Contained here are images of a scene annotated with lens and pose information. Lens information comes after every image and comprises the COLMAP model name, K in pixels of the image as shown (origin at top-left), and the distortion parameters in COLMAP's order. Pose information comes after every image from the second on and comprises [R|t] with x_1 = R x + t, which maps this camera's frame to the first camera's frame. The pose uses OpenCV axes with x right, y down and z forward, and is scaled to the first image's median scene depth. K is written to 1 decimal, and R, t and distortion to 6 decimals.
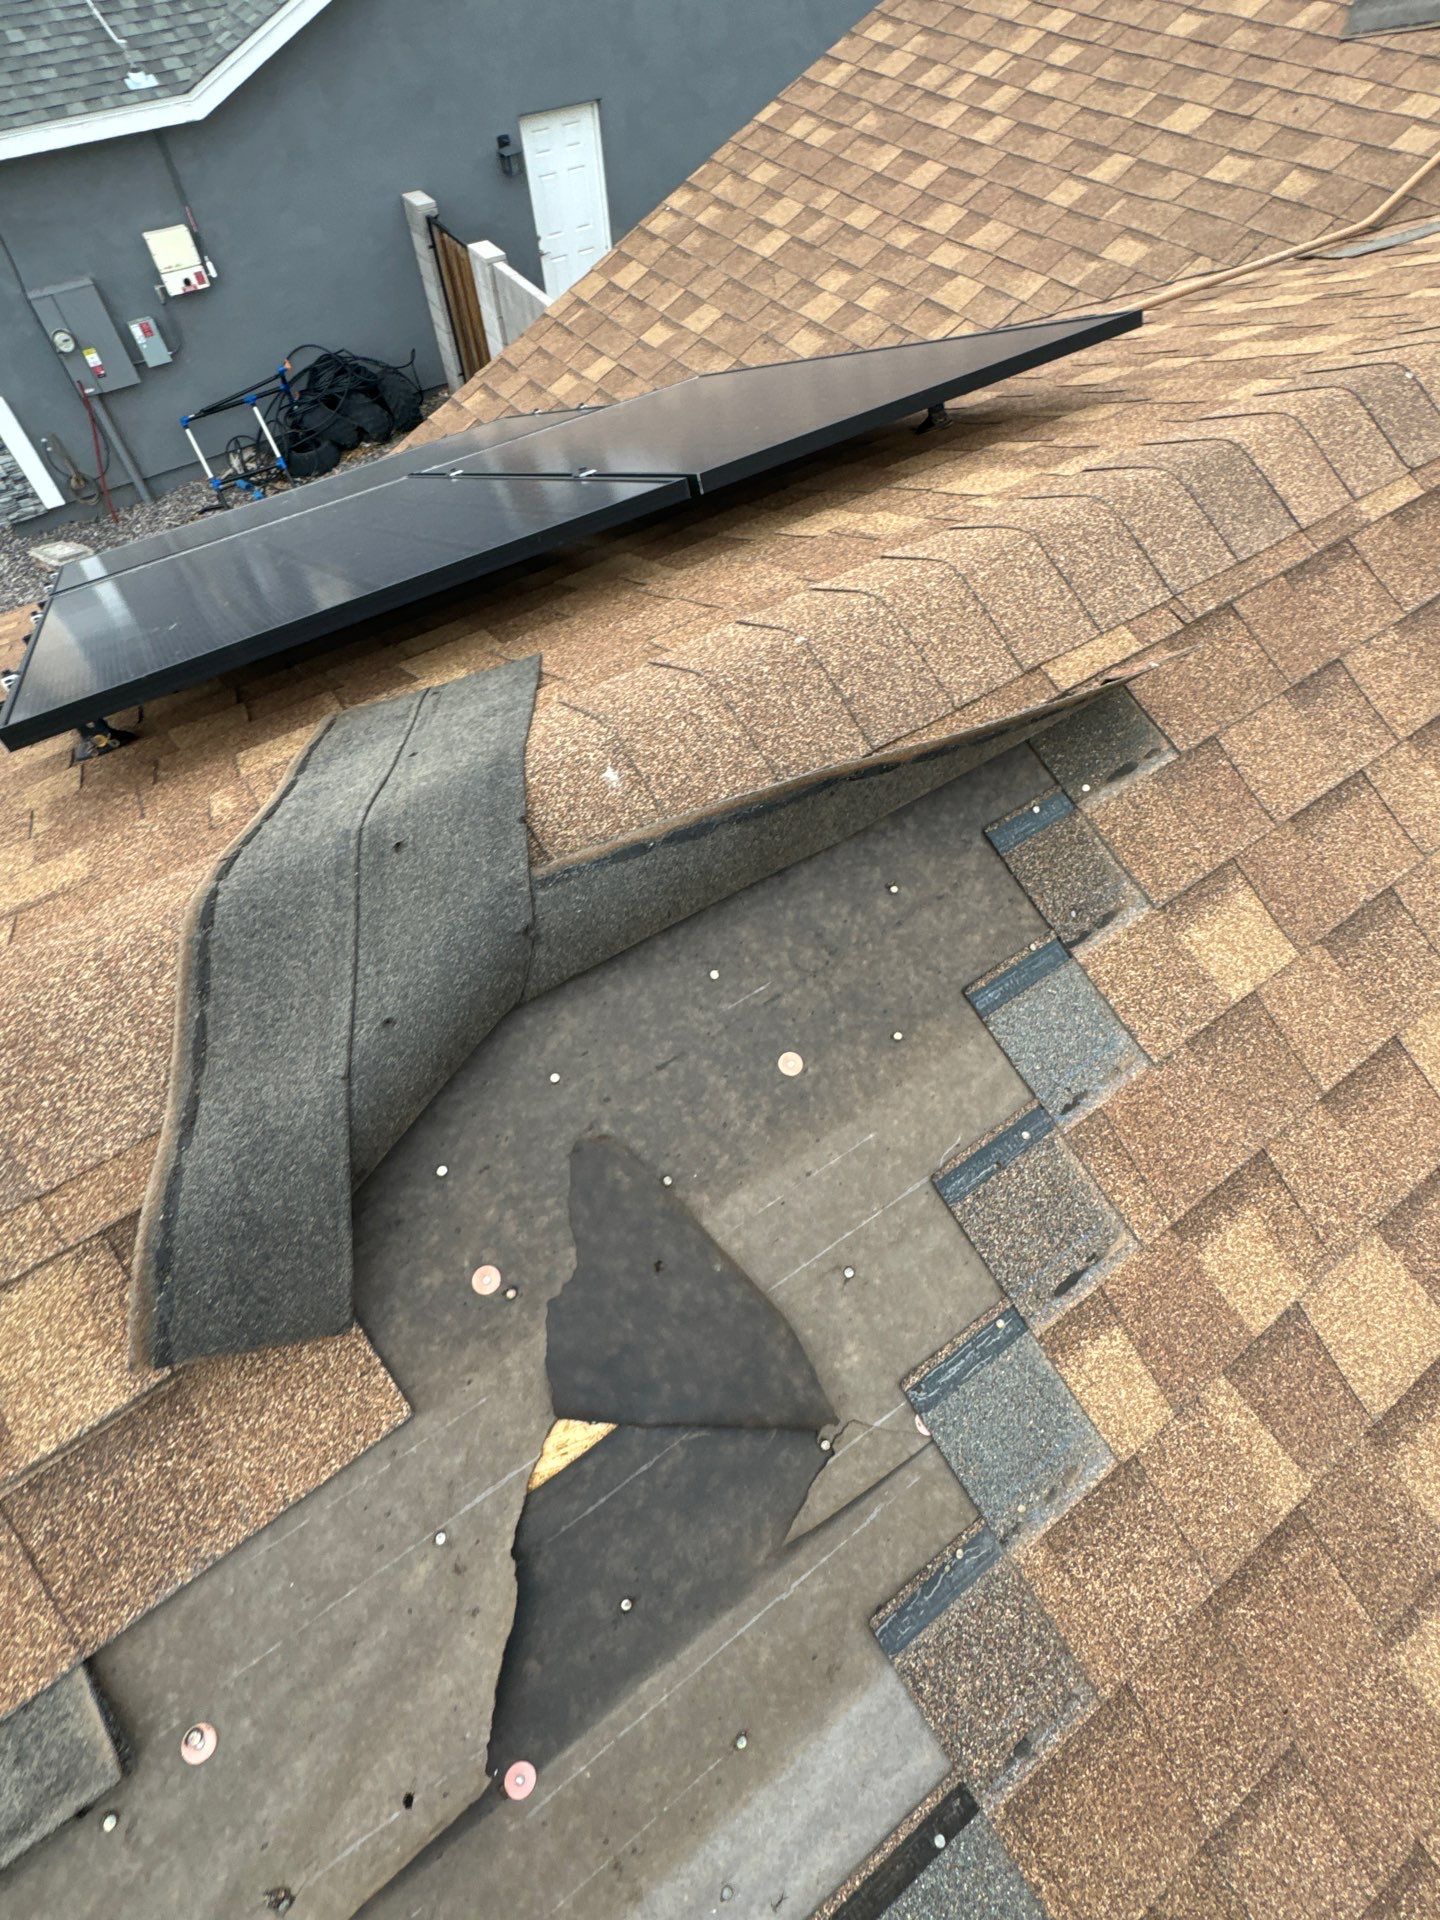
lens RADIAL K [[934.9, 0, 713.9], [0, 934.9, 957.7], [0, 0, 1]] dist [-0.003141, 0.000582]
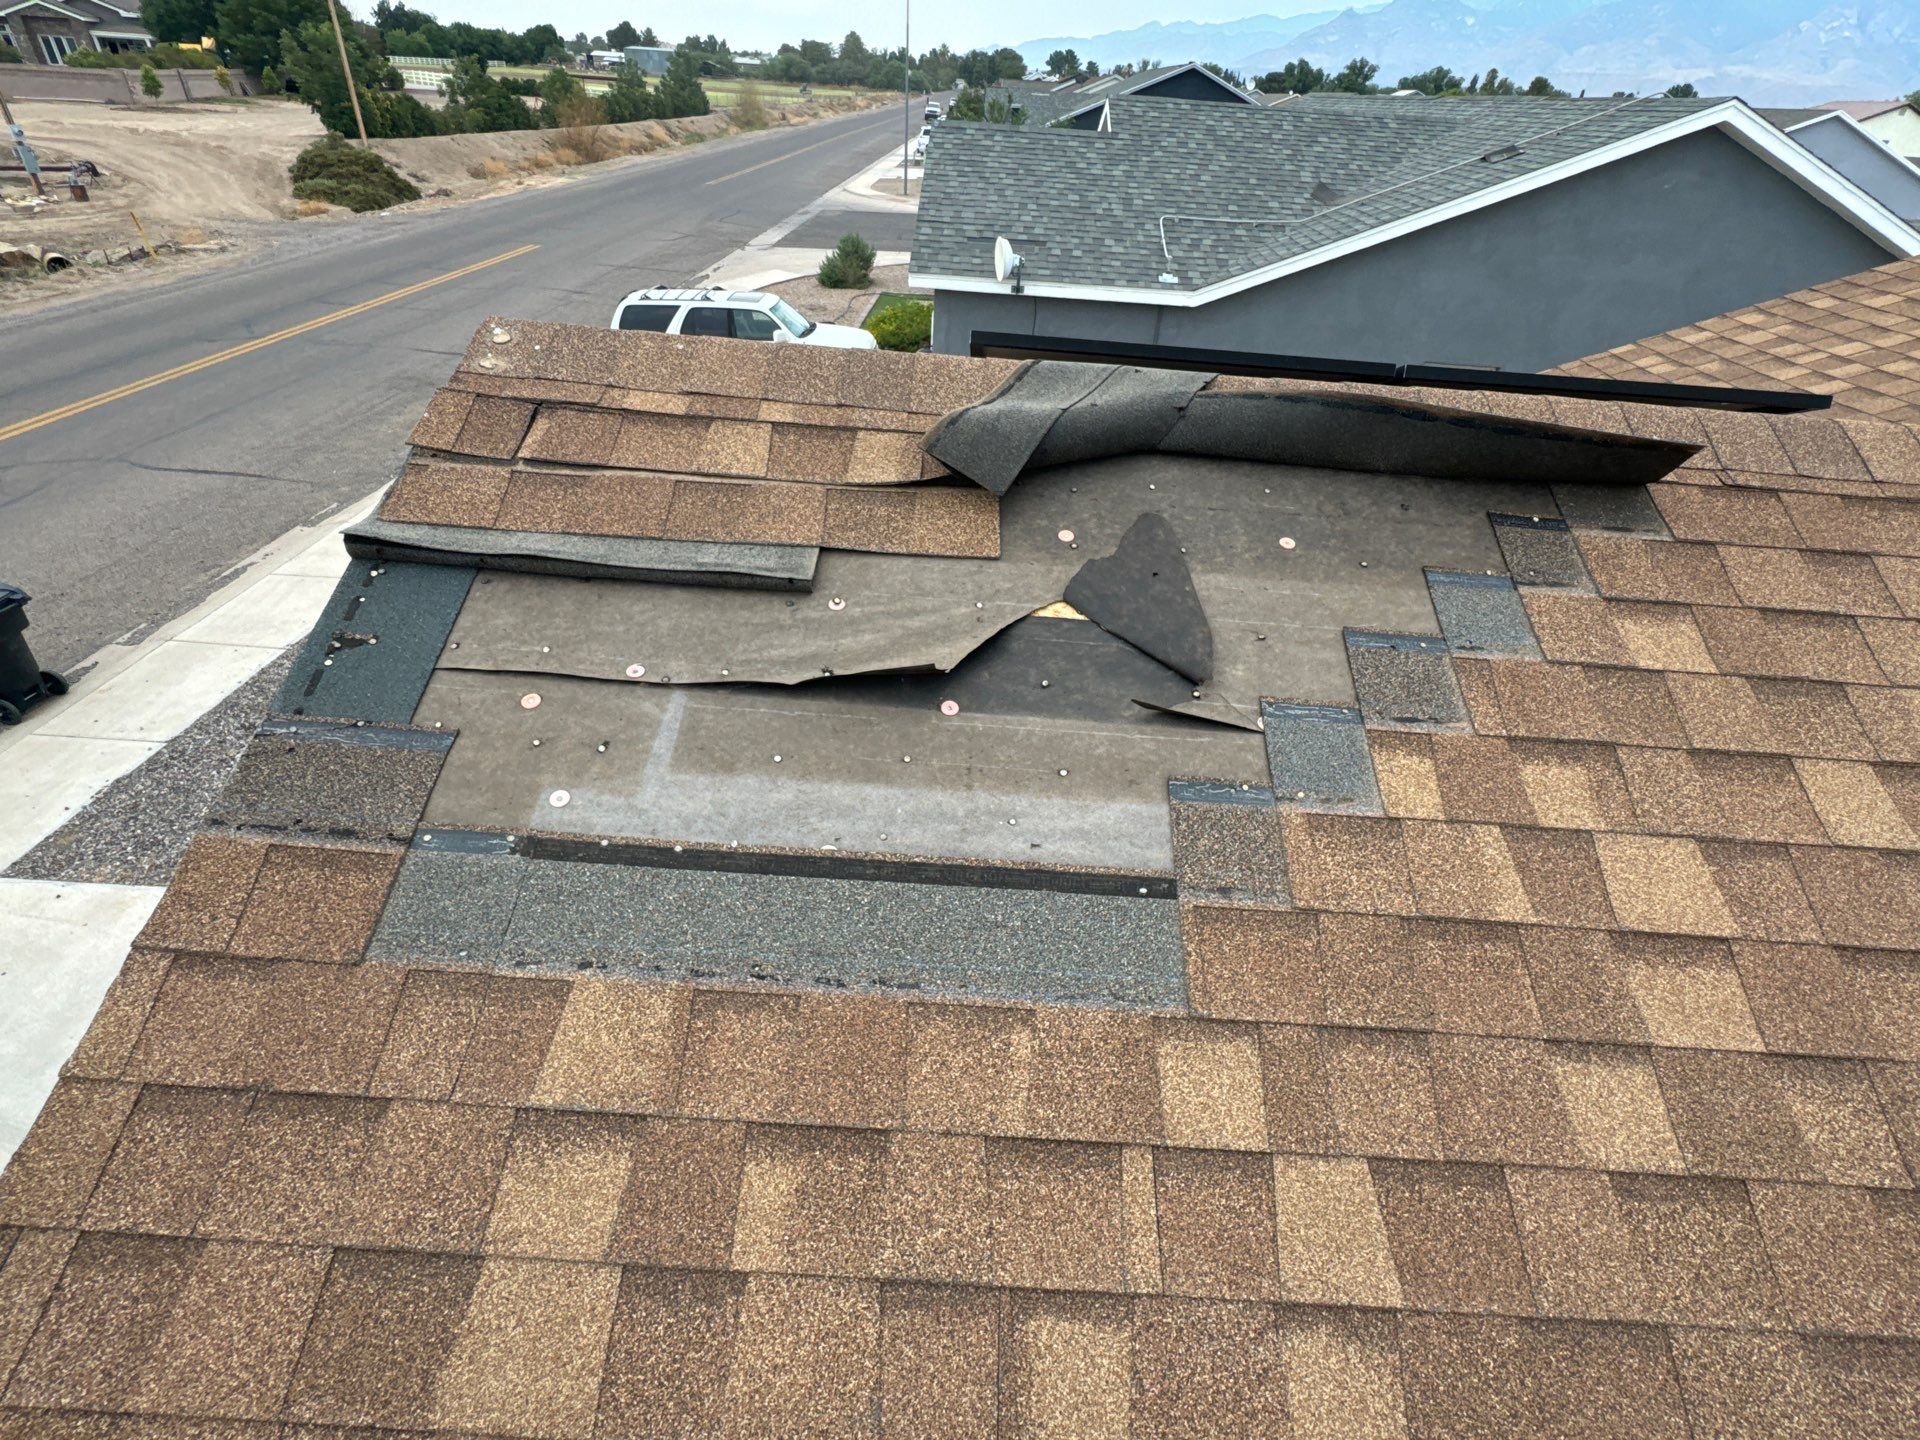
lens RADIAL K [[934.9, 0, 958.8], [0, 934.9, 733.2], [0, 0, 1]] dist [-0.003141, 0.000582]
pose [[0.798460, 0.396170, -0.453333, 0.496226], [-0.533073, 0.815184, -0.226514, 1.058816], [0.279812, 0.422522, 0.862079, -0.384331]]
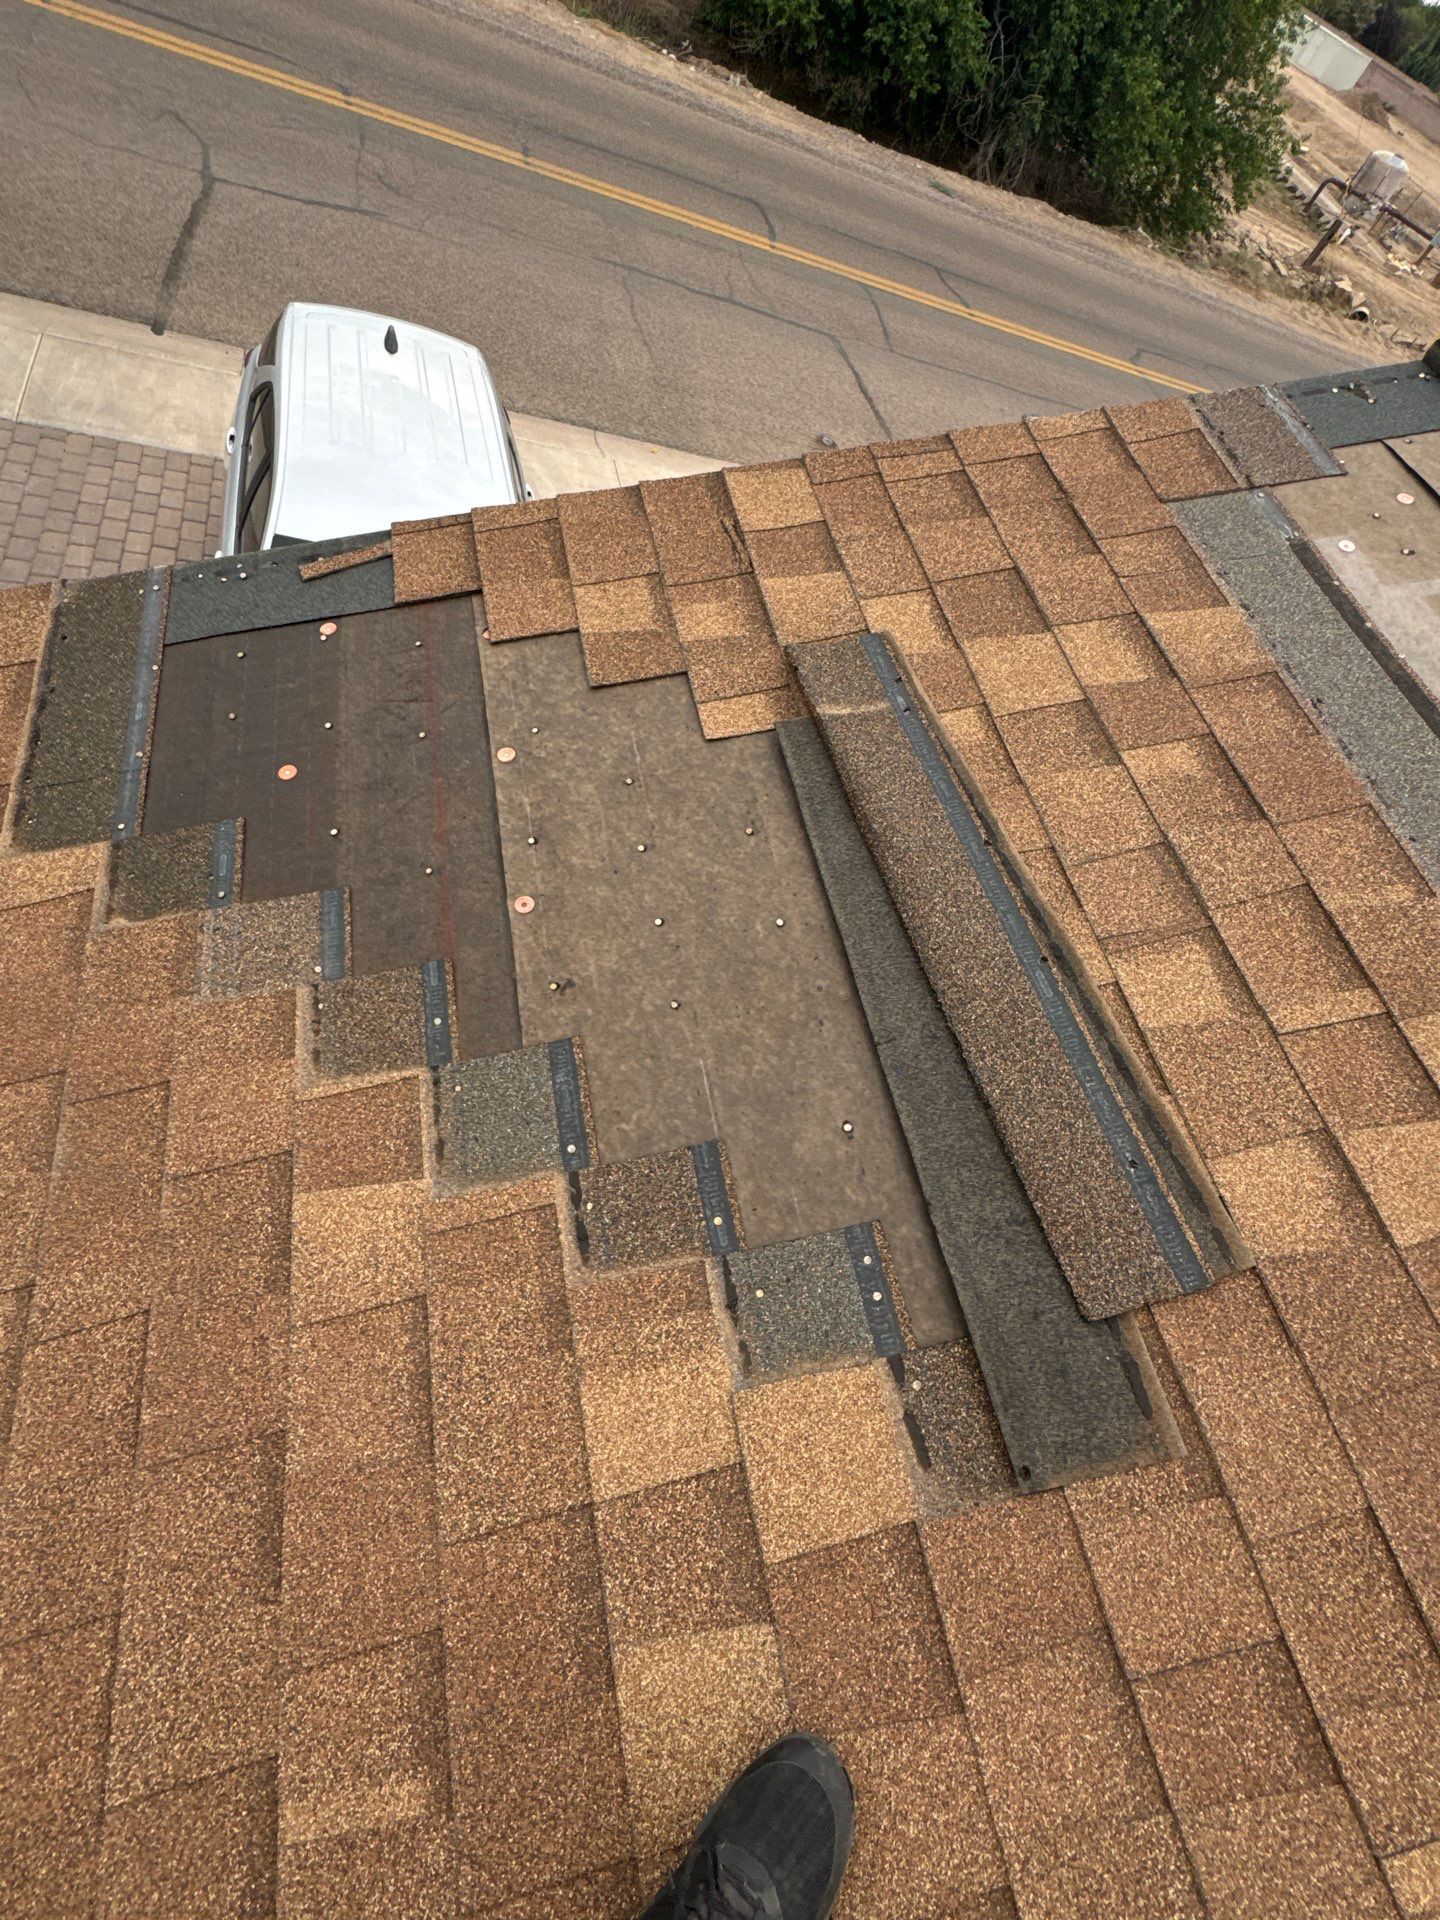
lens RADIAL K [[934.9, 0, 726.8], [0, 934.9, 961.6], [0, 0, 1]] dist [-0.003141, 0.000582]
pose [[-0.365127, 0.703869, -0.609304, 1.323445], [-0.902993, -0.108557, 0.415716, 1.346490], [0.226465, 0.701986, 0.675225, -0.184713]]
